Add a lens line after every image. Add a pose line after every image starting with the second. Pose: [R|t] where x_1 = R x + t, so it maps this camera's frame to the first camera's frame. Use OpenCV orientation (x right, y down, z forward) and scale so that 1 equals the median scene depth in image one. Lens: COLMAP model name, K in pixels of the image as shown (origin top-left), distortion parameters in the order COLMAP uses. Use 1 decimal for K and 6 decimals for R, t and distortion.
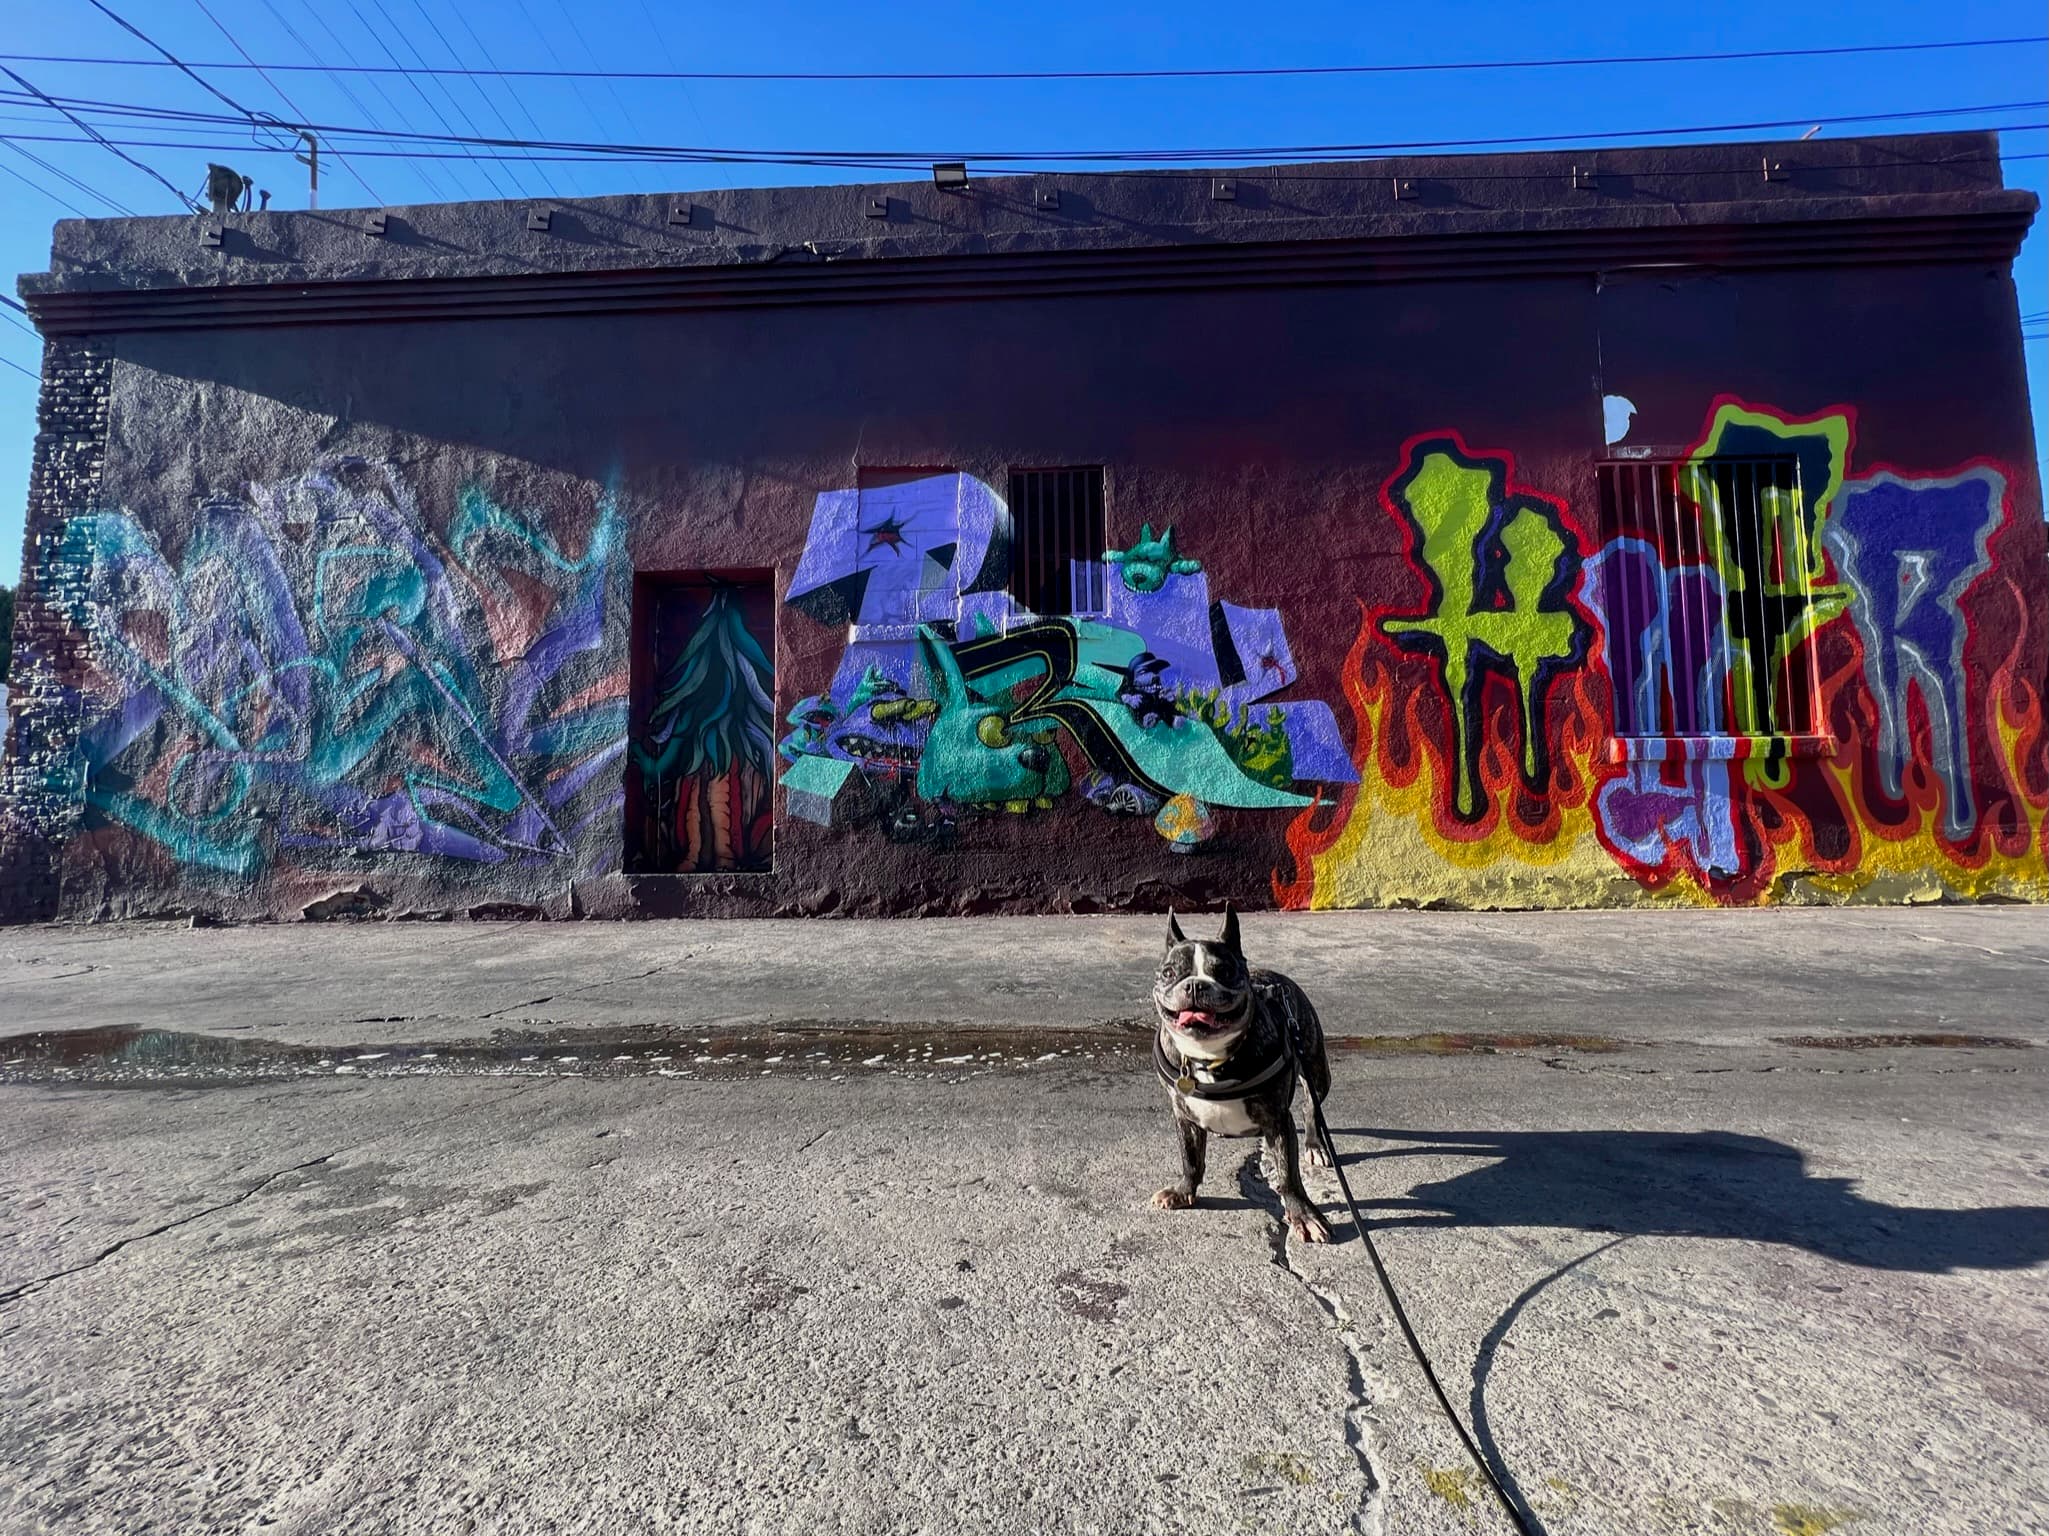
lens RADIAL K [[856.1, 0, 1018.6], [0, 856.1, 763.3], [0, 0, 1]] dist [-0.003100, 0.000163]
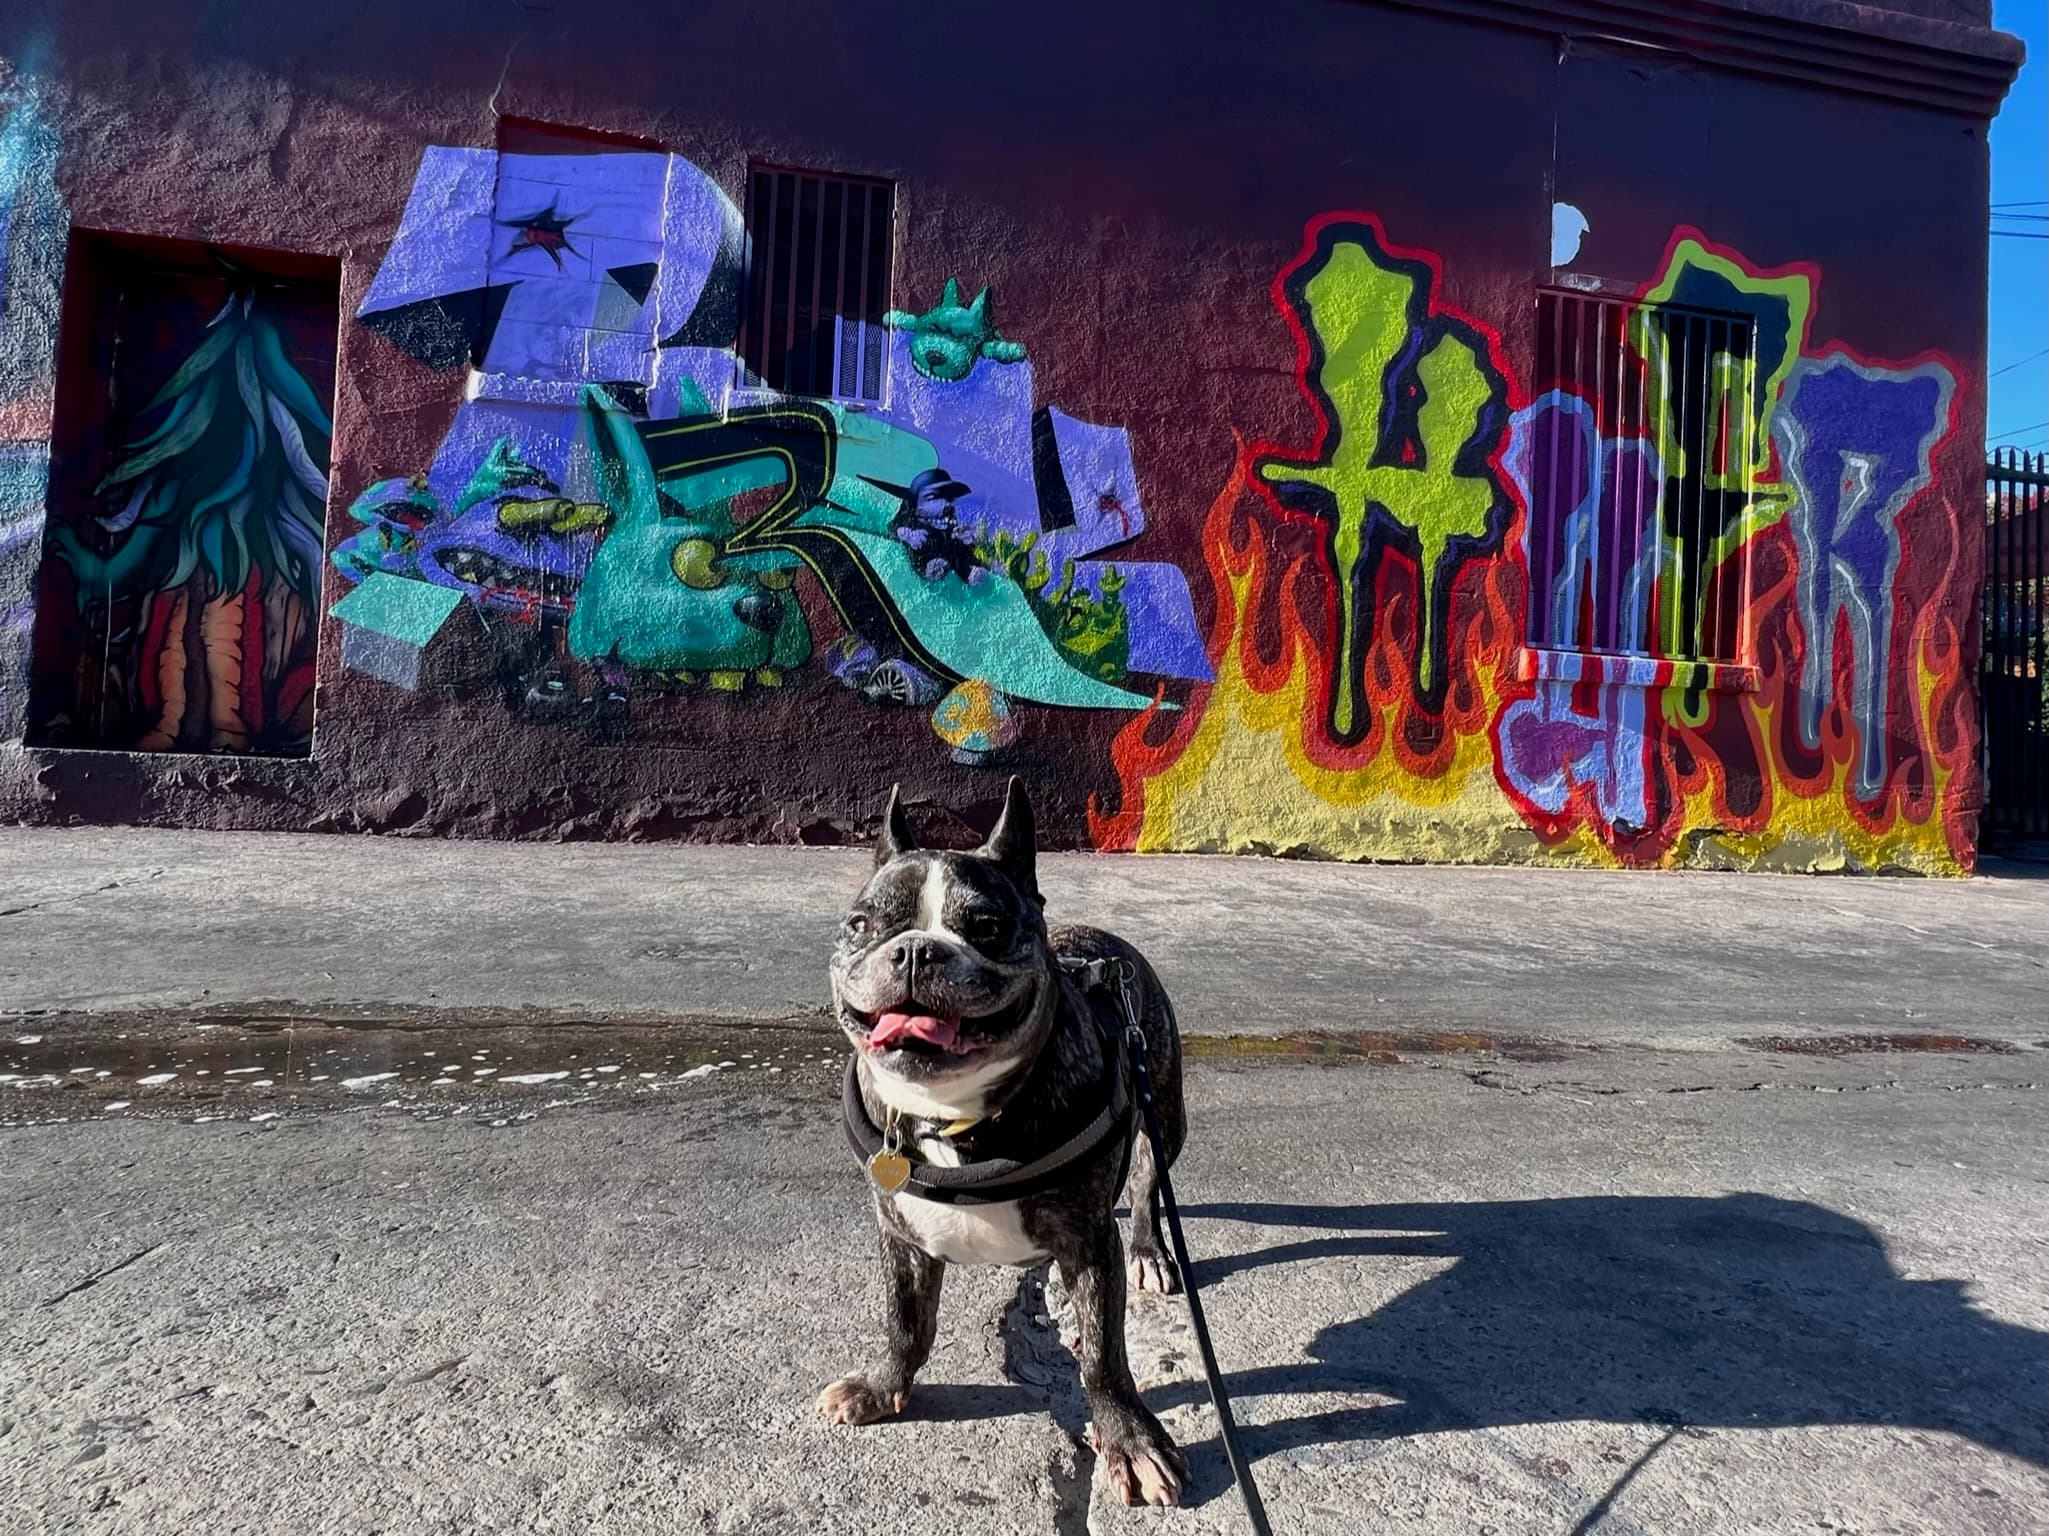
lens RADIAL K [[856.1, 0, 1025.8], [0, 856.1, 774.4], [0, 0, 1]] dist [-0.003100, 0.000163]
pose [[0.971787, 0.065143, 0.226686, 0.085205], [-0.076558, 0.996183, 0.041925, 0.085349], [-0.223090, -0.058096, 0.973065, 0.332625]]
